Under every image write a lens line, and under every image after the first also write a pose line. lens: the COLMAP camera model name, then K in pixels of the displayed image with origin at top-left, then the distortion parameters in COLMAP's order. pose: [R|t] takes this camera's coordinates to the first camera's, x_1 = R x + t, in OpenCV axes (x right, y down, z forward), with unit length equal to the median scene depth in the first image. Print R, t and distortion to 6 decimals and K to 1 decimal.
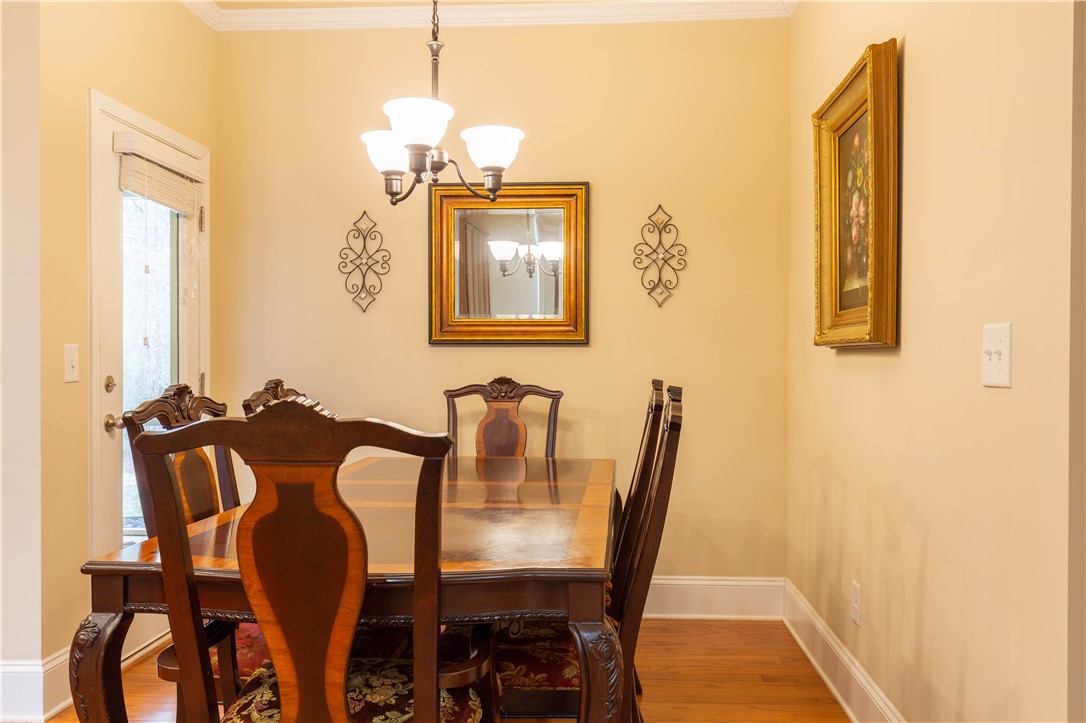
lens RADIAL K [[989.6, 0, 543.0], [0, 989.6, 361.5], [0, 0, 1]] dist [0.001319, 0.000308]
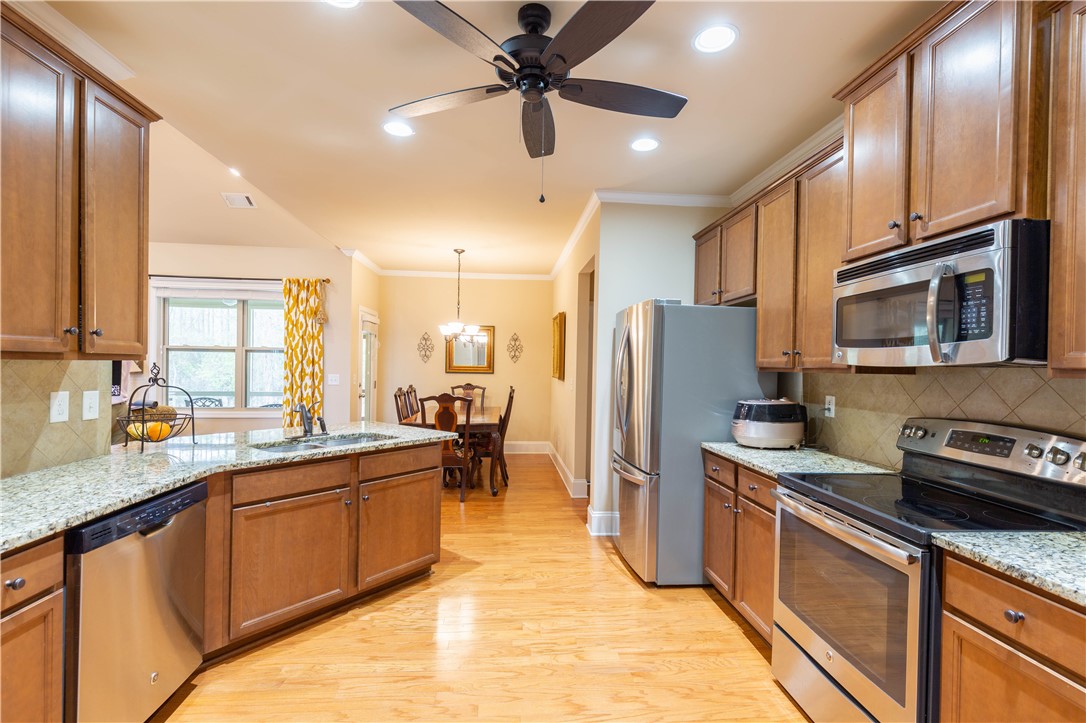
lens RADIAL K [[523.1, 0, 549.5], [0, 523.1, 367.5], [0, 0, 1]] dist [0.022193, -0.000212]
pose [[0.987192, 0.013431, 0.158973, -0.052214], [-0.014490, 0.999880, 0.005505, -0.052555], [-0.158880, -0.007738, 0.987268, -0.832172]]
